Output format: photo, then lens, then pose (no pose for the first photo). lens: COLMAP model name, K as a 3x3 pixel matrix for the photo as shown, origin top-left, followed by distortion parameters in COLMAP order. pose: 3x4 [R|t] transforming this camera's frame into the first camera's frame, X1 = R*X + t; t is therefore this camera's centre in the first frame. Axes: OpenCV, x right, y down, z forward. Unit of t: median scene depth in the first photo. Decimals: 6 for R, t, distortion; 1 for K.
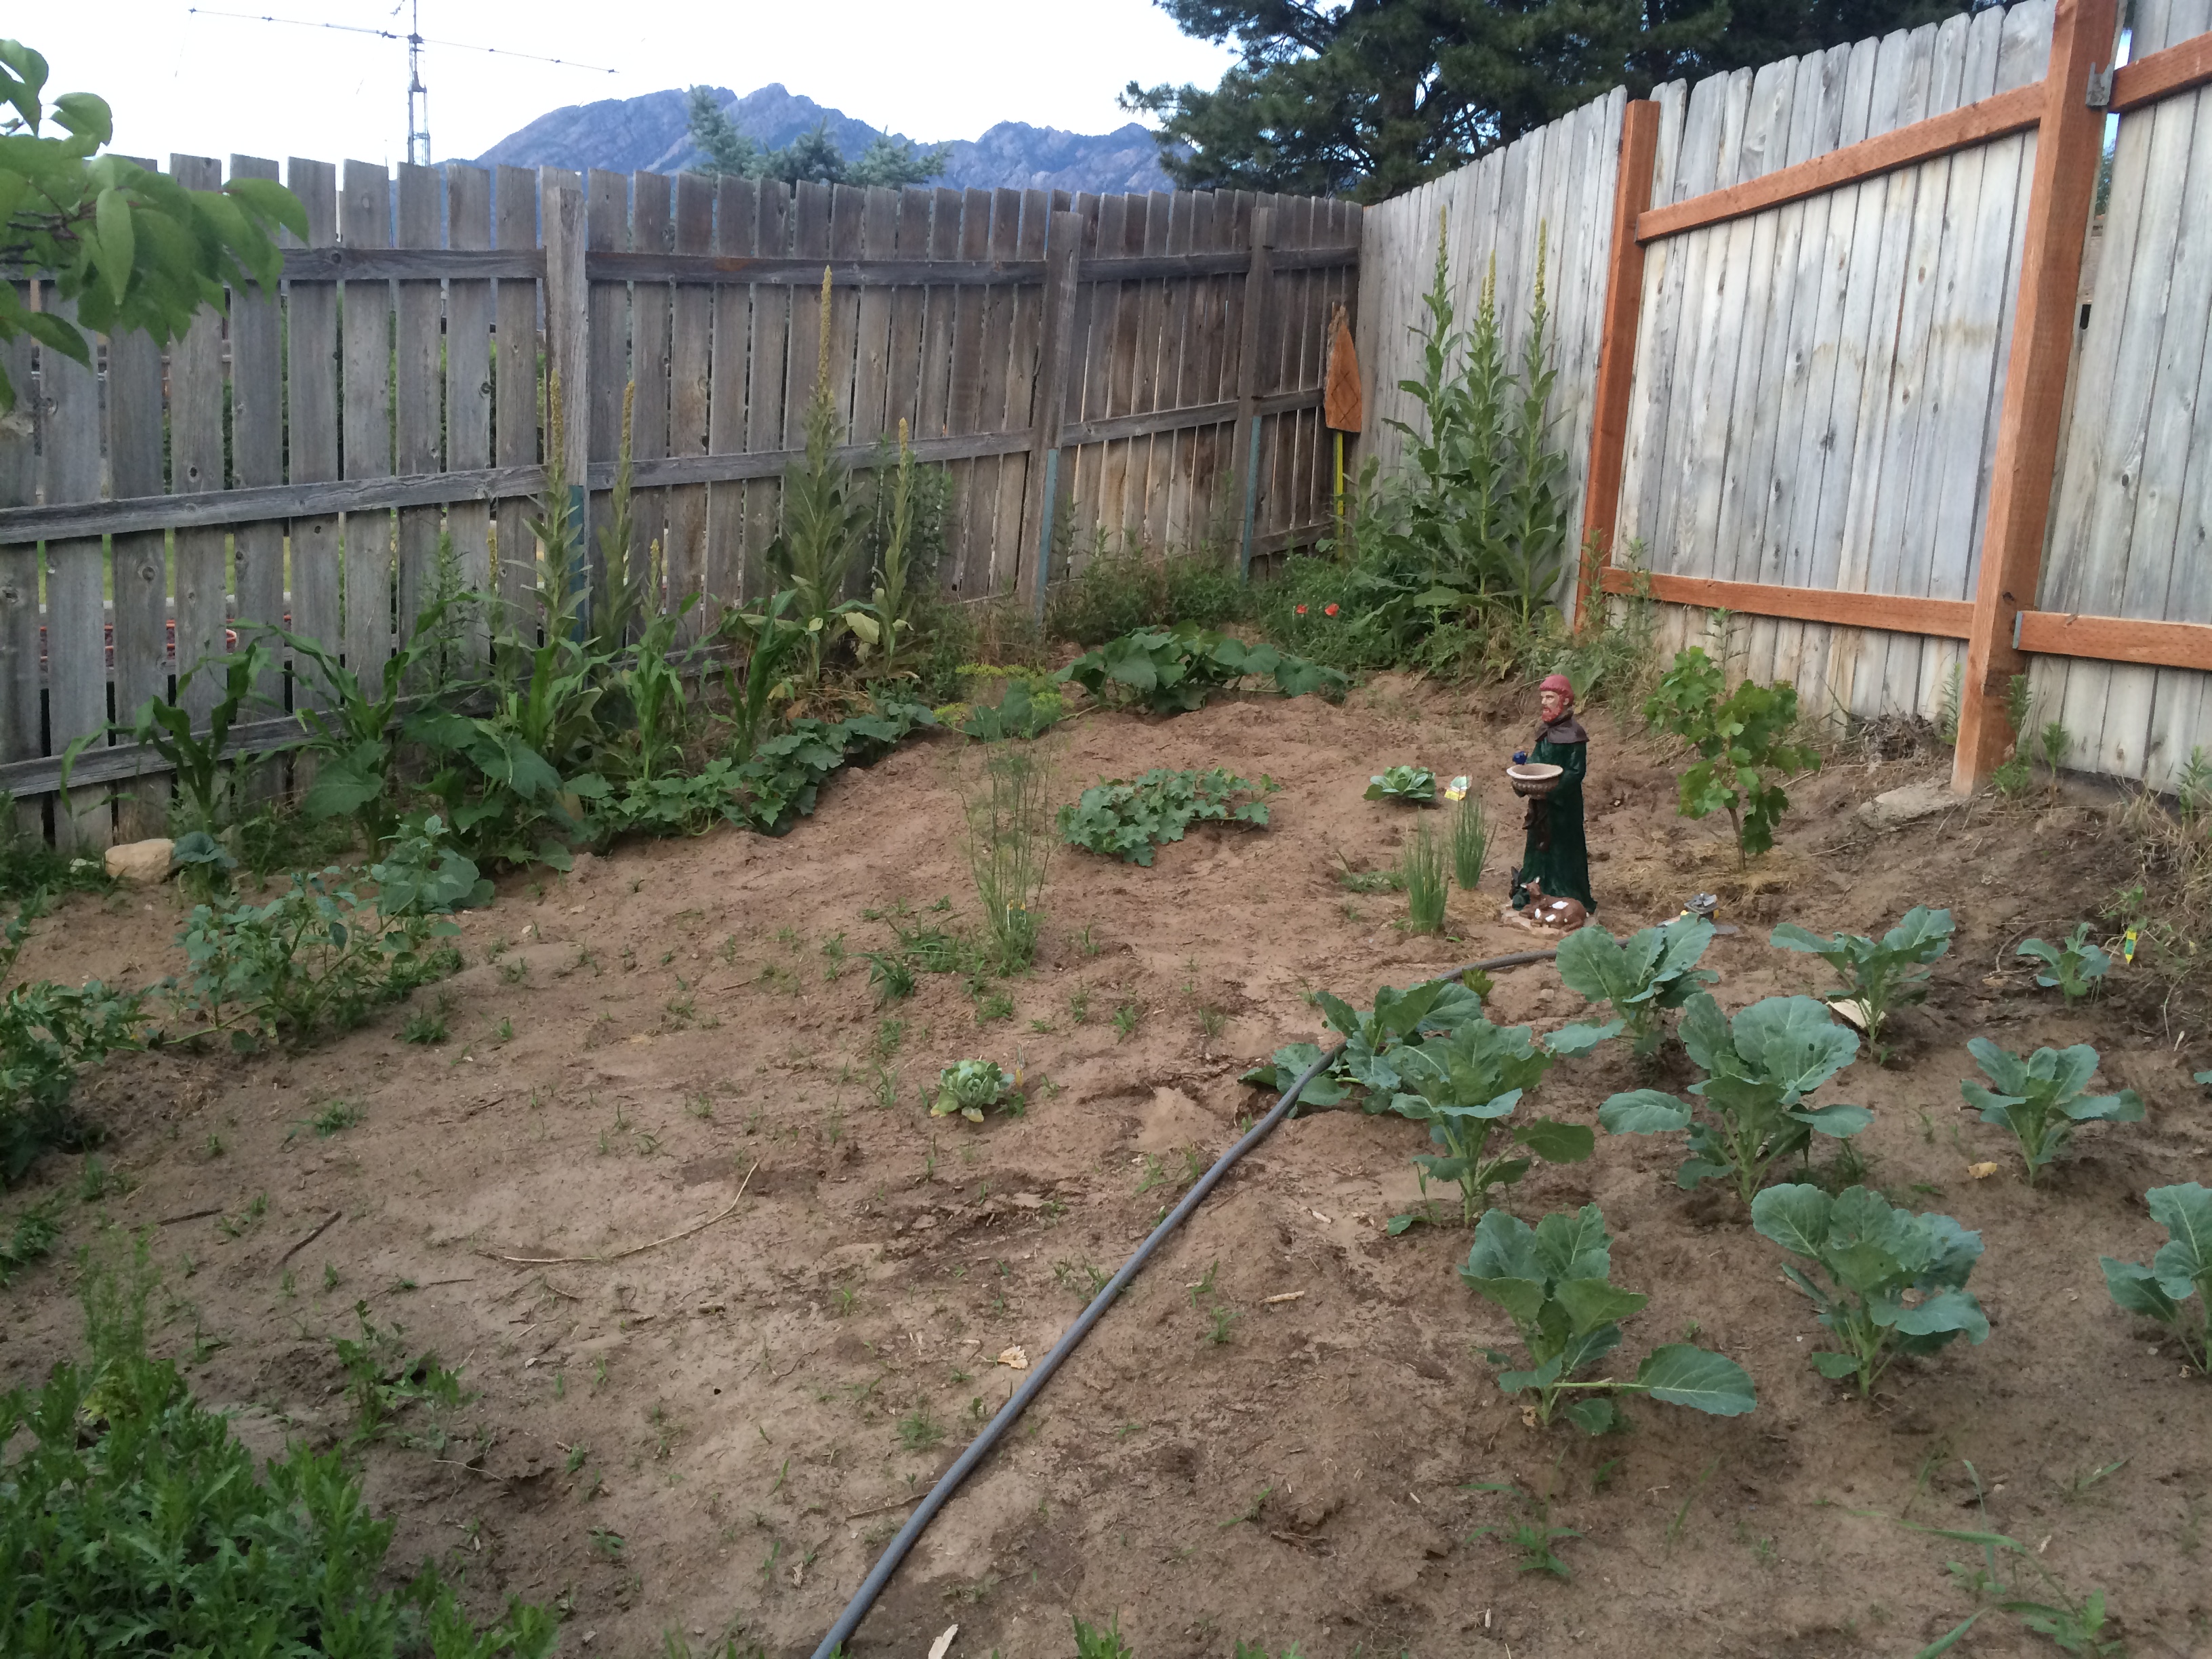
lens RADIAL K [[1901.0, 0, 1106.0], [0, 1901.0, 829.5], [0, 0, 1]] dist [0.065711, -0.111601]
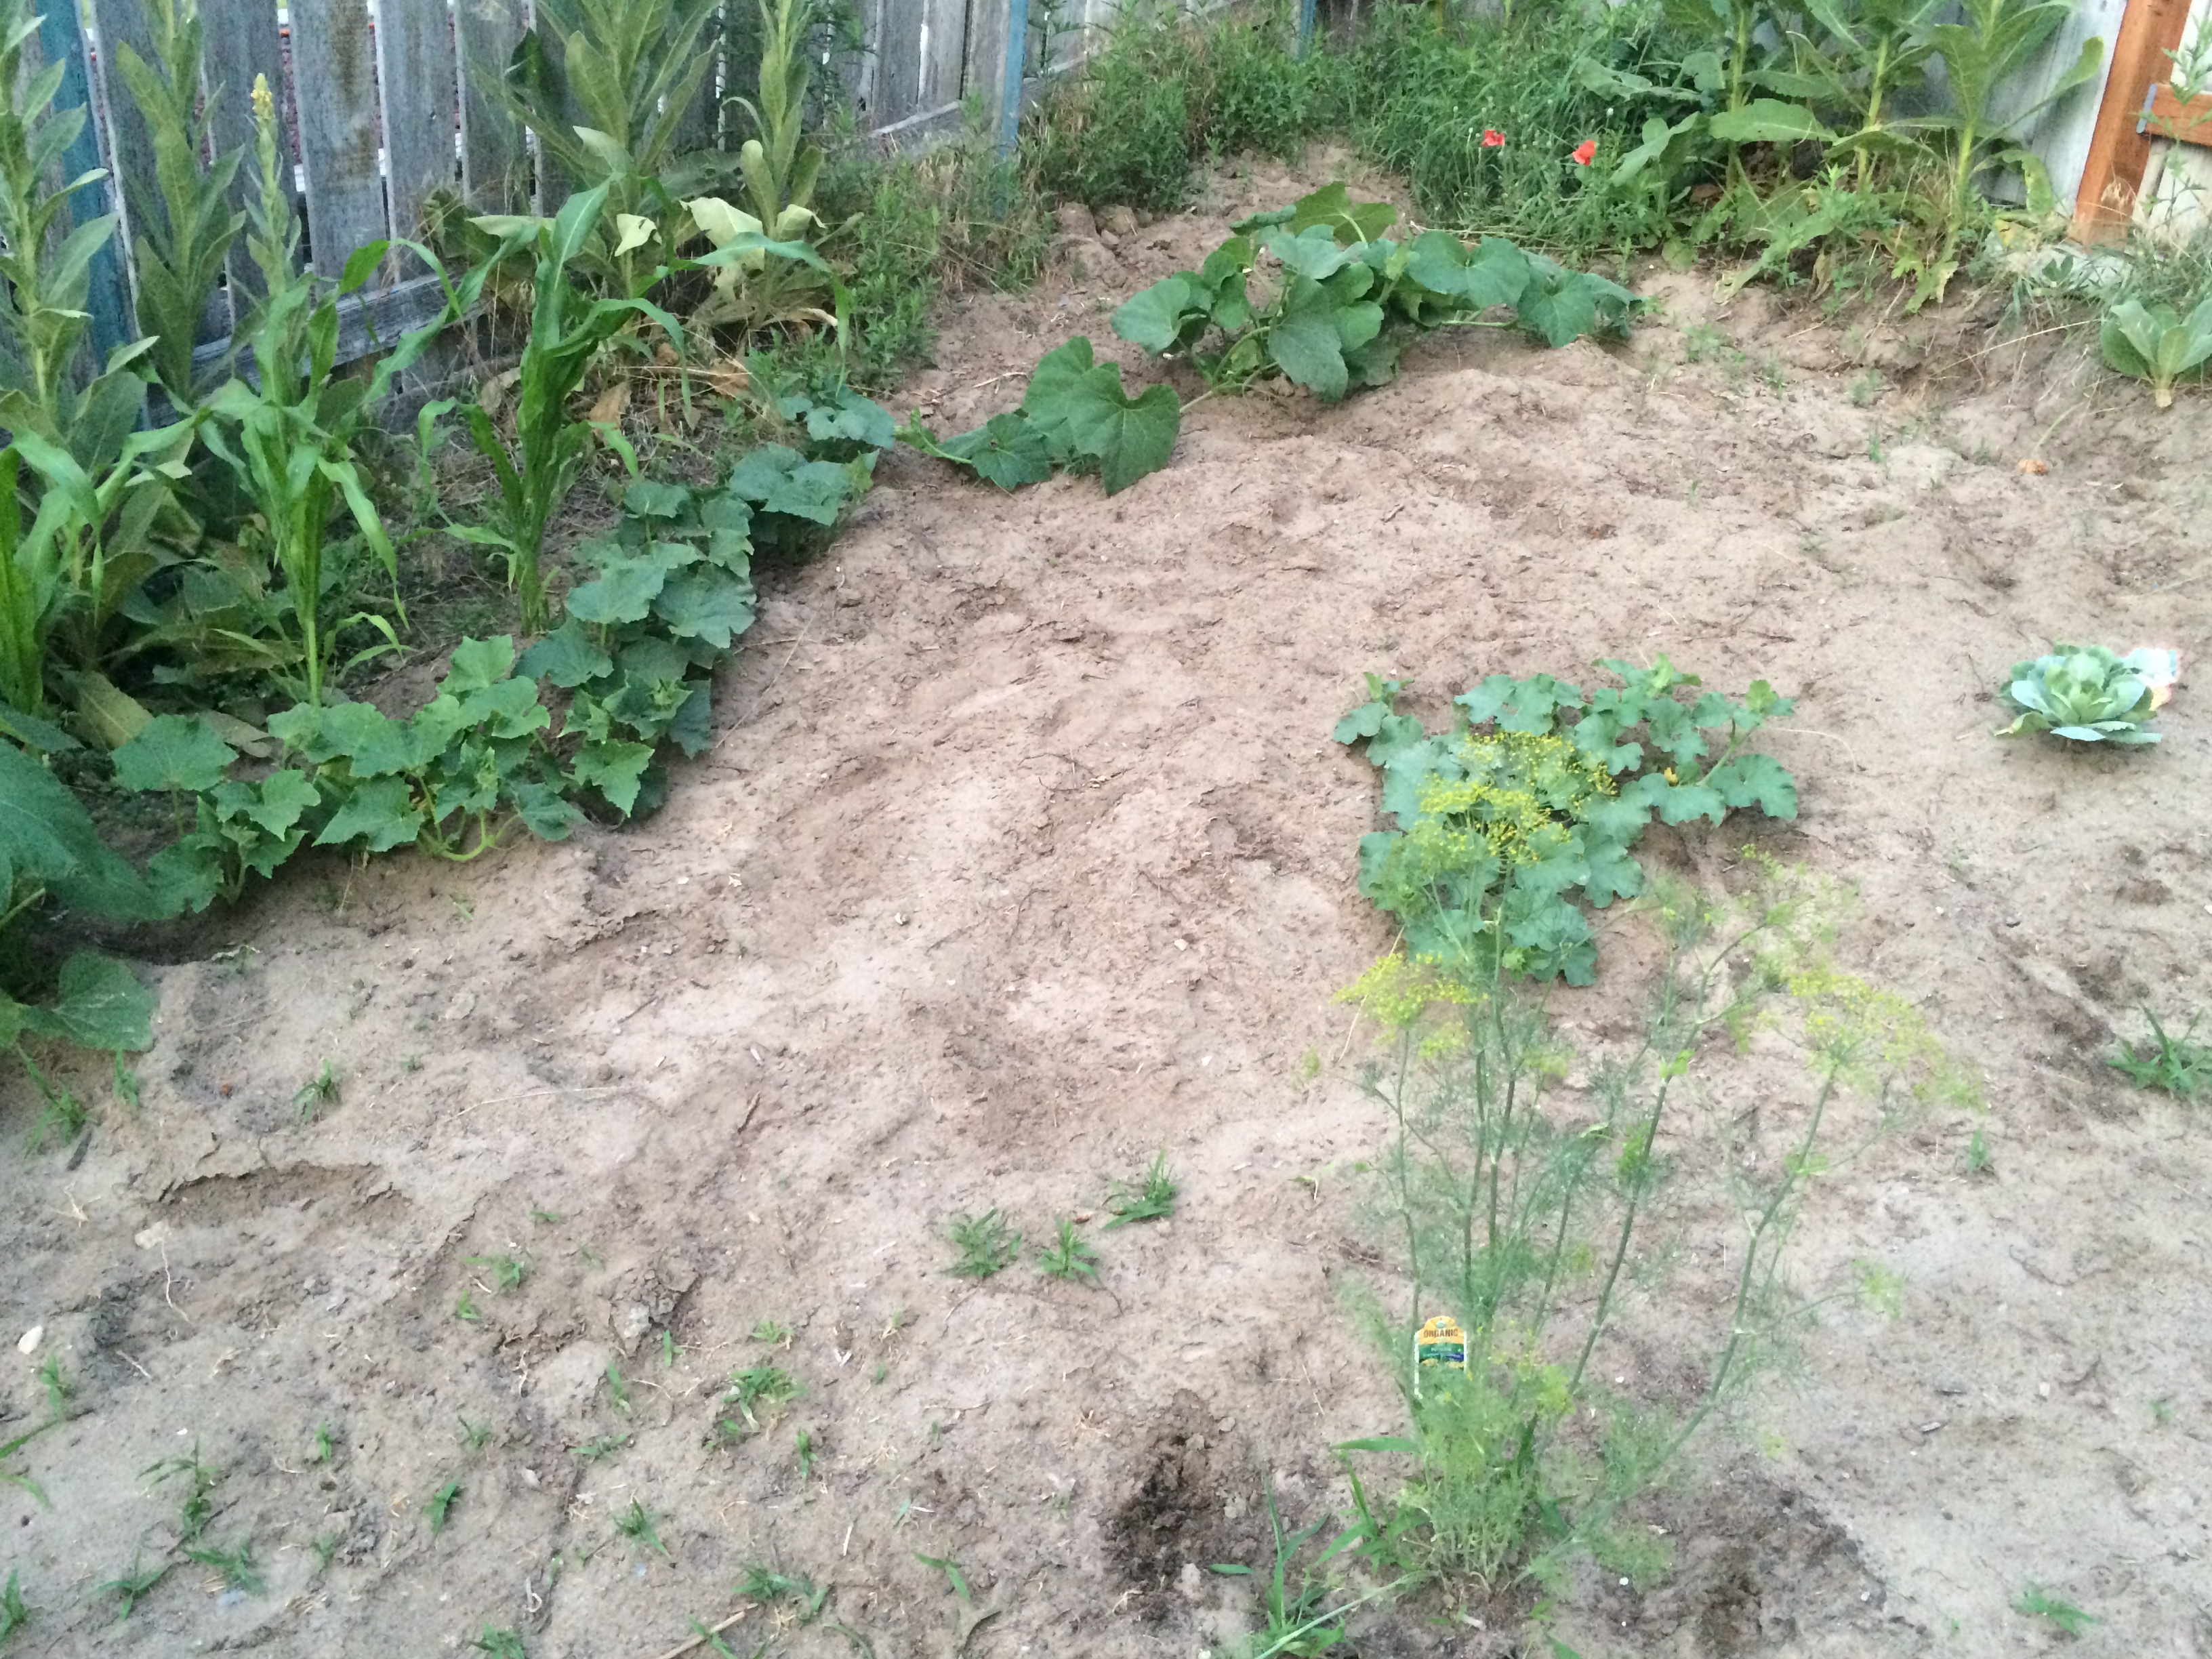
lens RADIAL K [[2070.1, 0, 1138.1], [0, 2070.1, 833.6], [0, 0, 1]] dist [0.047702, -0.000505]
pose [[0.991923, -0.053758, 0.114890, -0.144614], [0.020158, 0.961049, 0.275642, -0.160340], [-0.125233, -0.271100, 0.954370, 0.667246]]
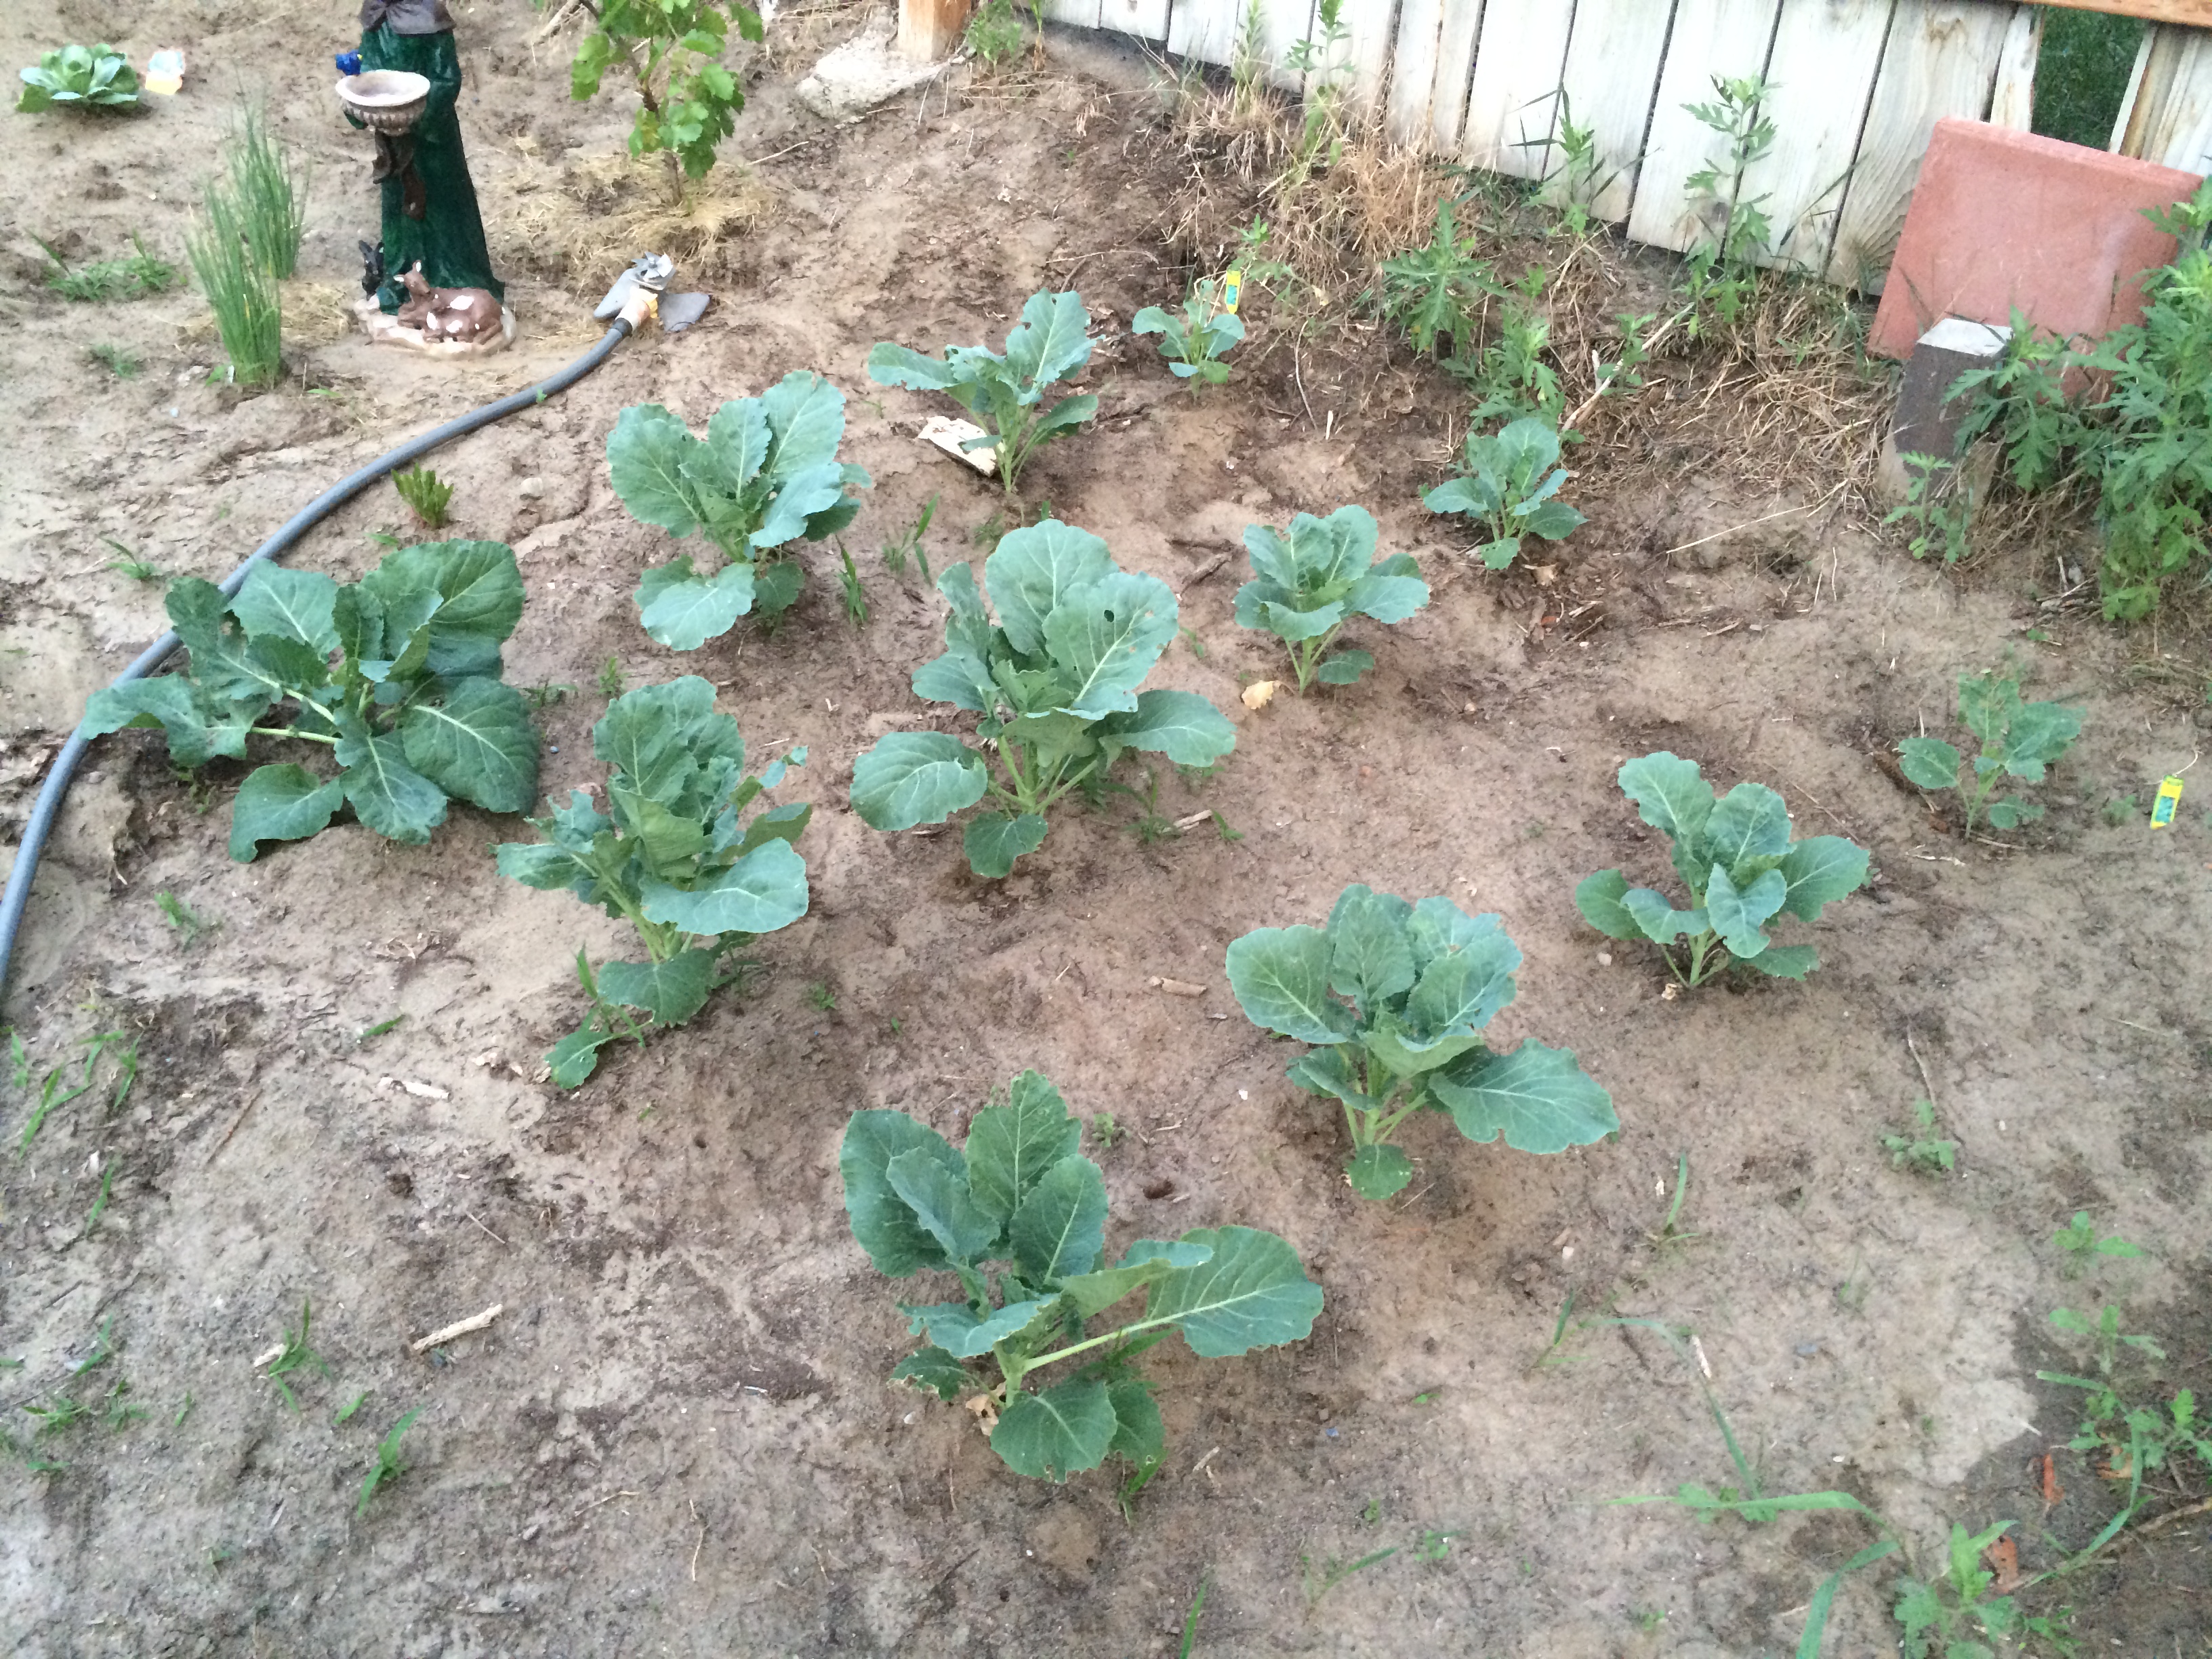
lens RADIAL K [[1901.0, 0, 1106.0], [0, 1901.0, 829.5], [0, 0, 1]] dist [0.065711, -0.111601]
pose [[0.762194, -0.312917, 0.566695, -0.020782], [0.047049, 0.899871, 0.433610, -0.070463], [-0.645637, -0.303832, 0.700599, 0.339349]]
